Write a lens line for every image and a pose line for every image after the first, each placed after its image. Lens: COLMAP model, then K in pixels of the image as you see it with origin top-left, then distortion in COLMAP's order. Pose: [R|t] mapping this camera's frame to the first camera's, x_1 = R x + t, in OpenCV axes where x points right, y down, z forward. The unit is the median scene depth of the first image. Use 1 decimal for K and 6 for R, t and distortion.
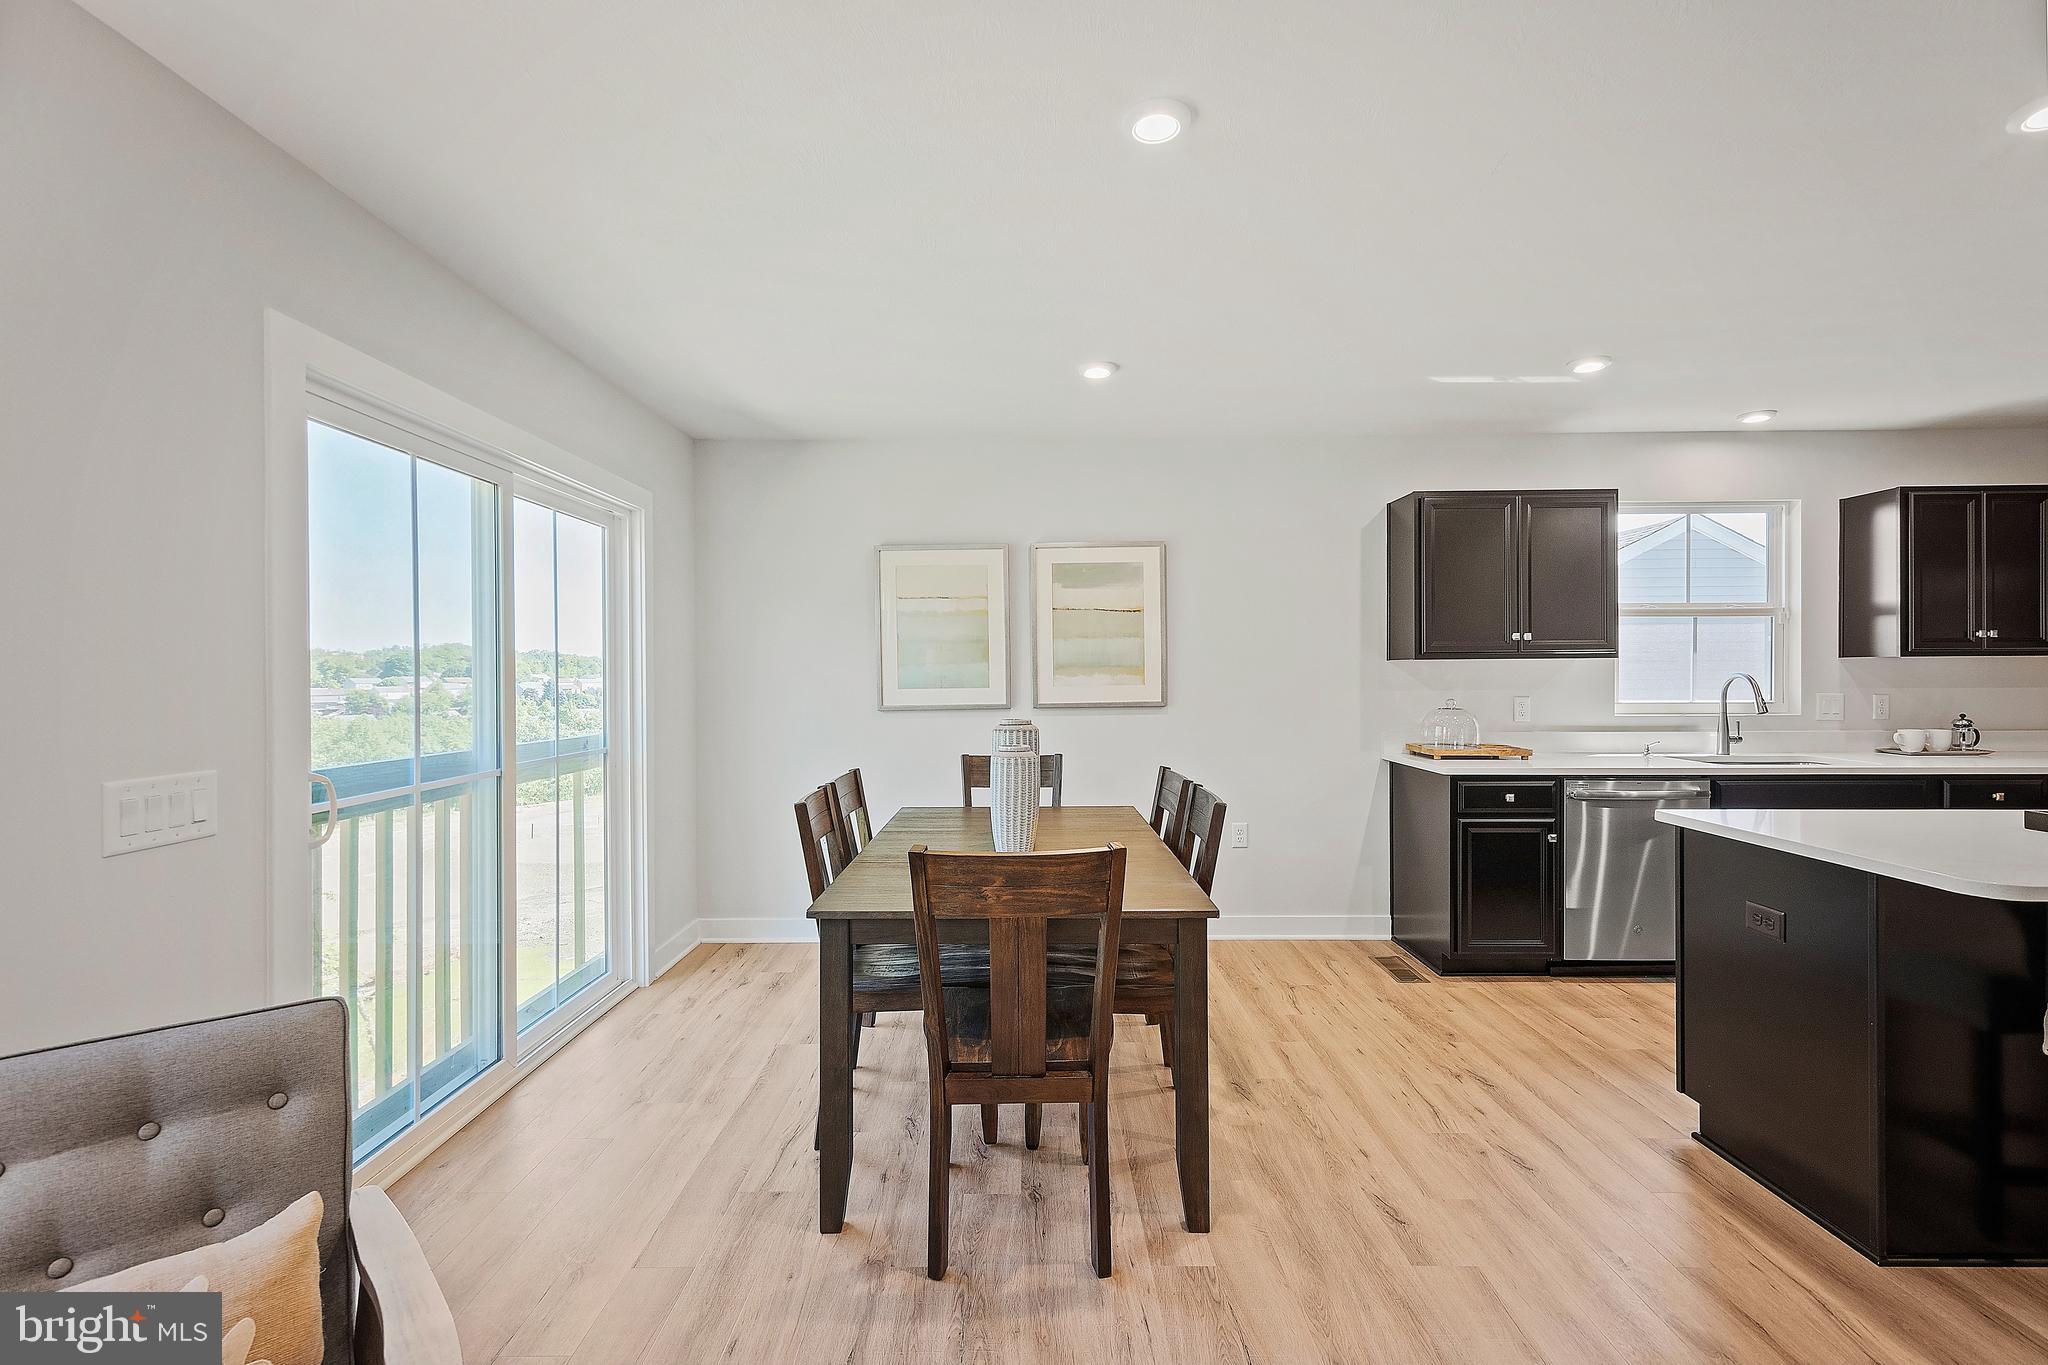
lens RADIAL K [[910.0, 0, 1021.9], [0, 910.0, 671.4], [0, 0, 1]] dist [0.018193, -0.004839]
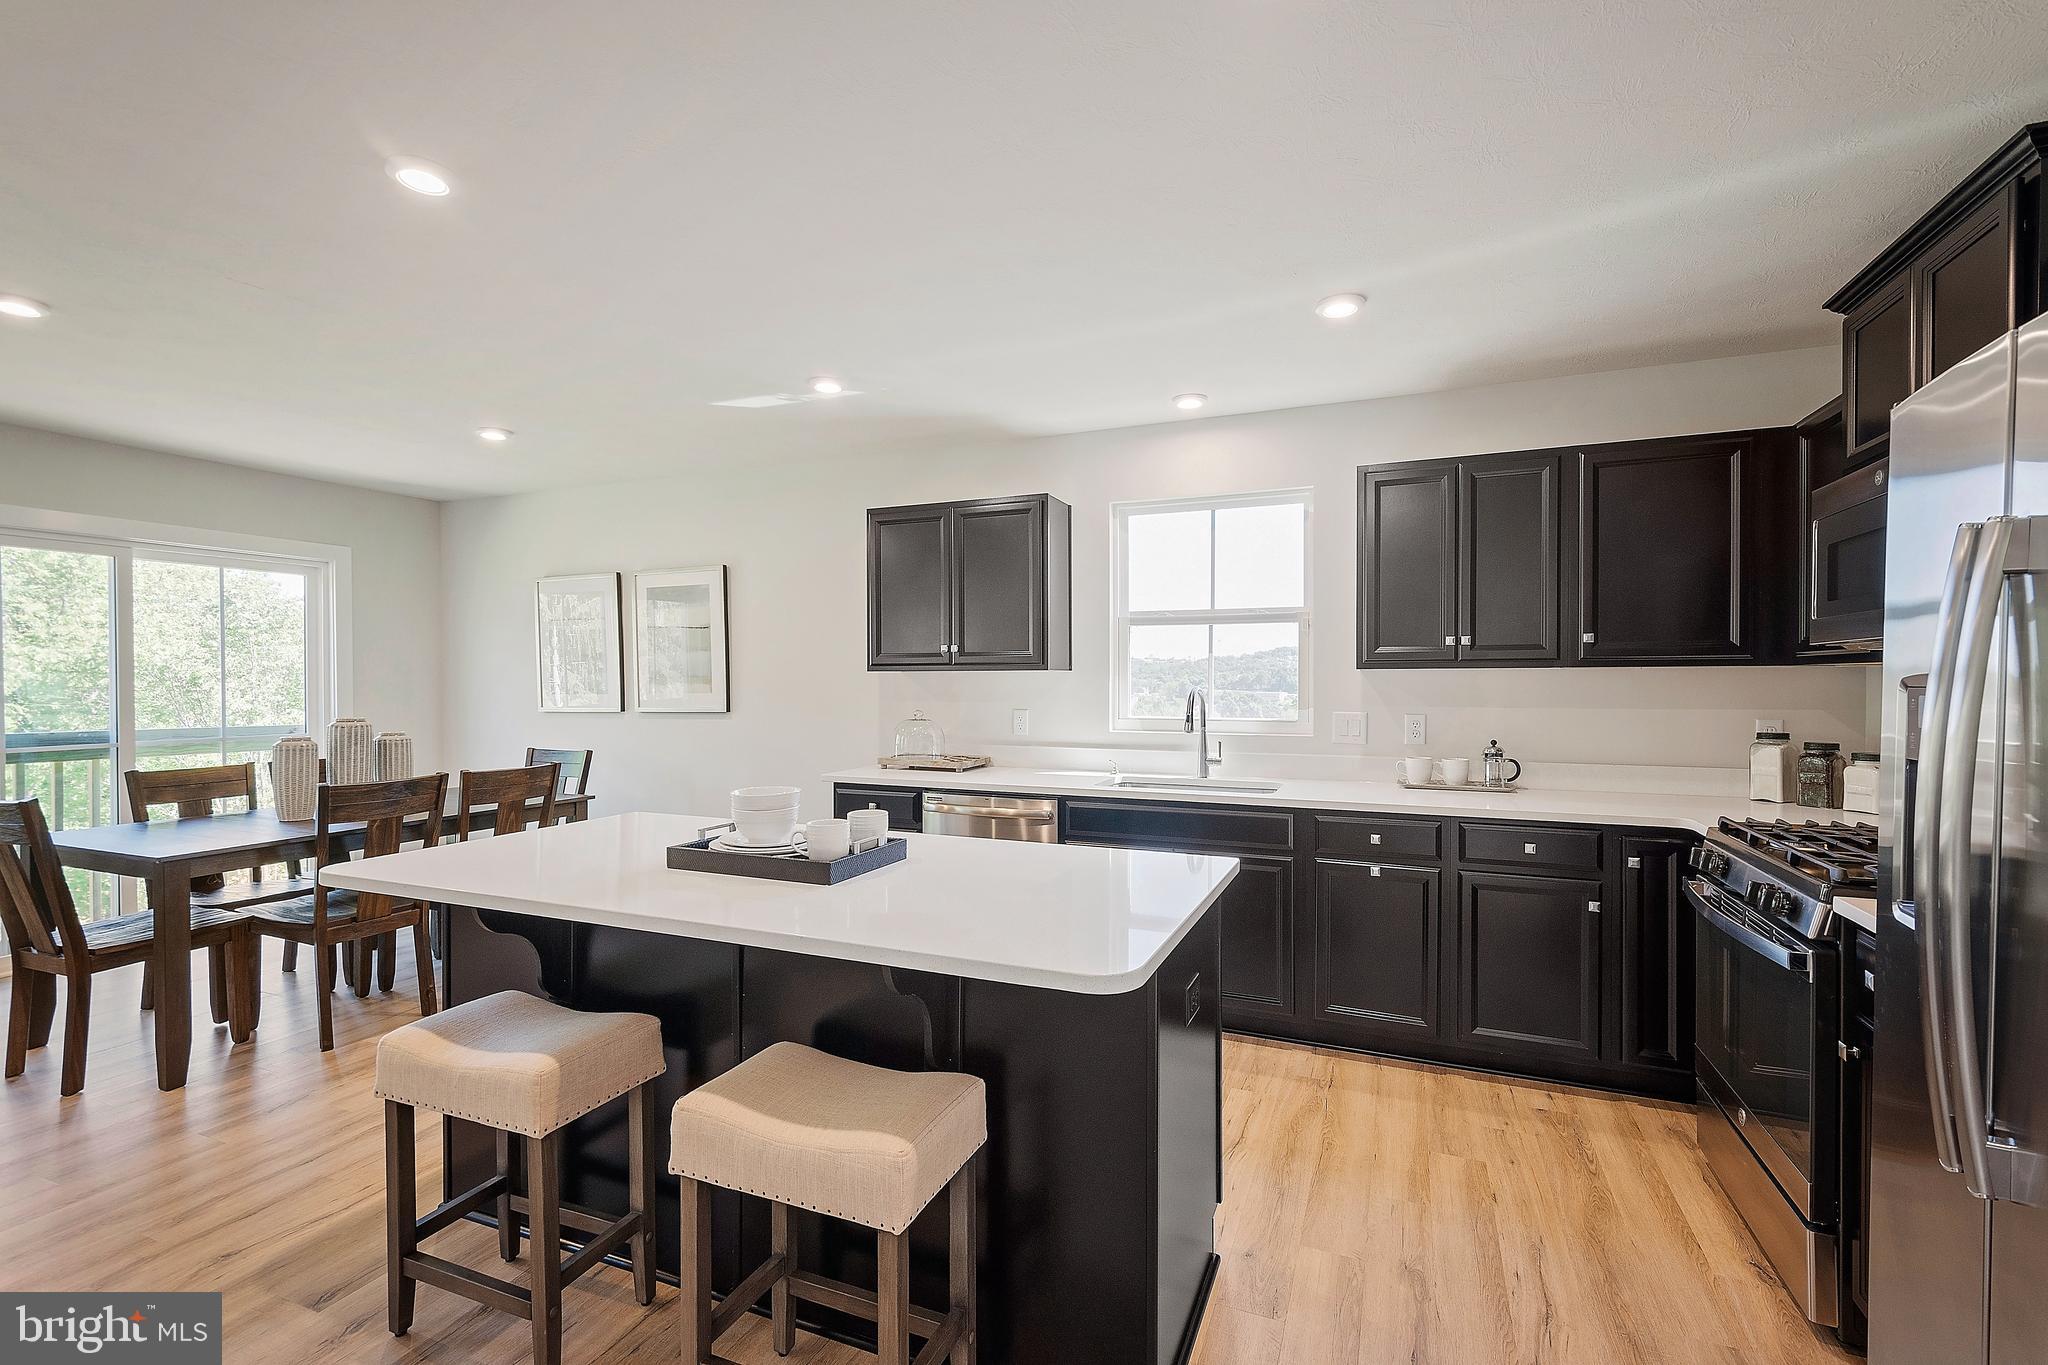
lens RADIAL K [[910.0, 0, 1027.3], [0, 910.0, 687.6], [0, 0, 1]] dist [0.018193, -0.004839]
pose [[0.924110, 0.009486, -0.382009, 0.992265], [-0.004000, 0.999877, 0.015155, -0.010860], [0.382106, -0.012477, 0.924034, 0.114753]]
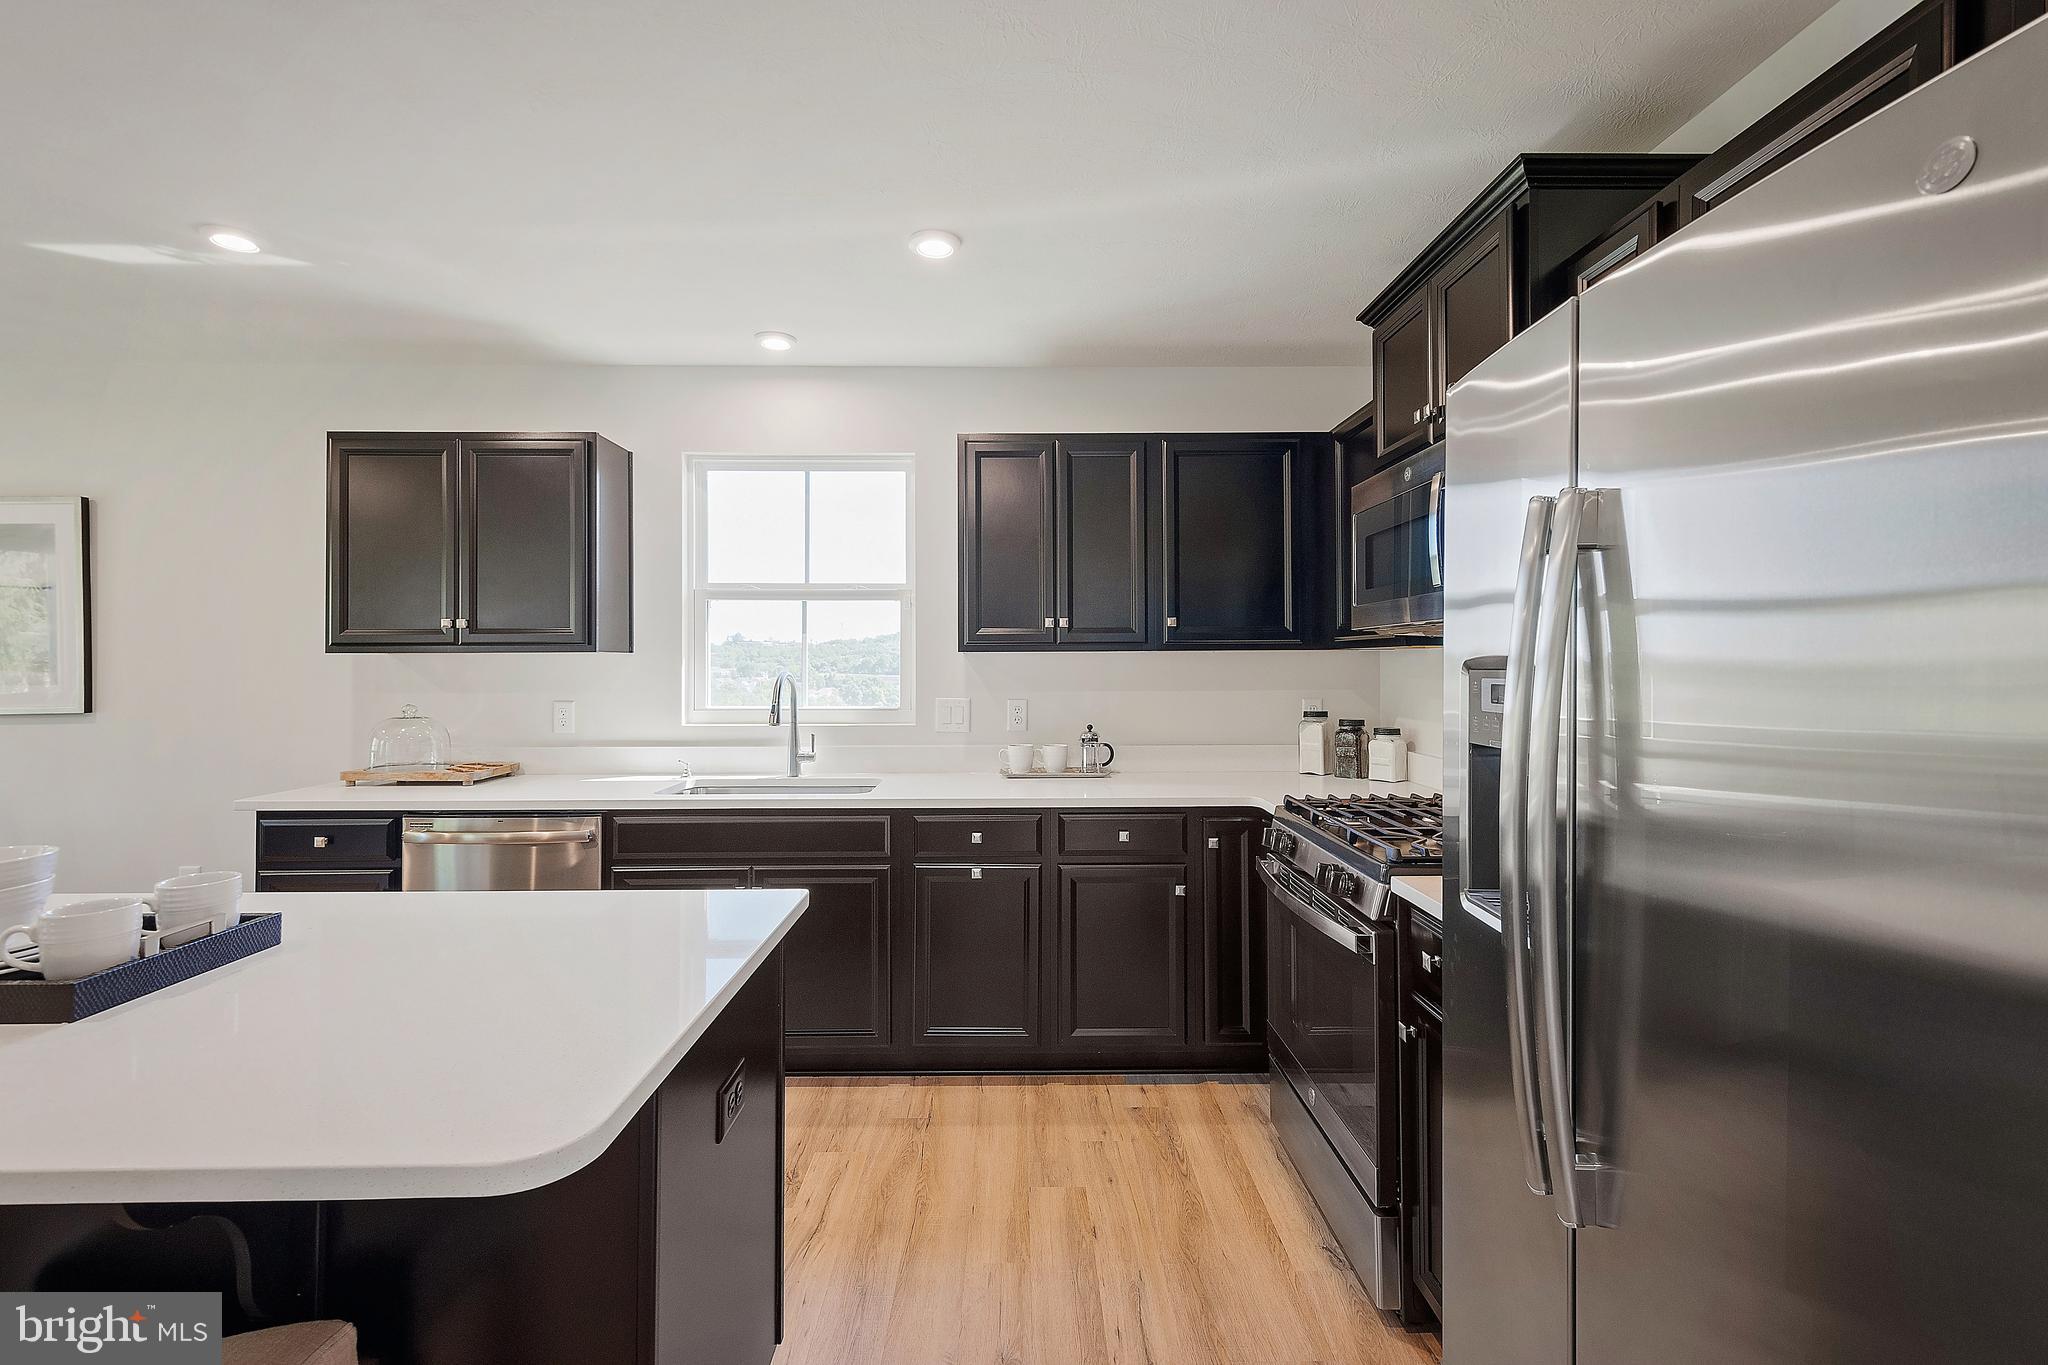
lens RADIAL K [[910.0, 0, 1029.0], [0, 910.0, 654.2], [0, 0, 1]] dist [0.018193, -0.004839]
pose [[0.999831, 0.004727, 0.017758, 0.997798], [-0.004621, 0.999971, -0.006002, -0.010030], [-0.017785, 0.005919, 0.999824, 0.230511]]
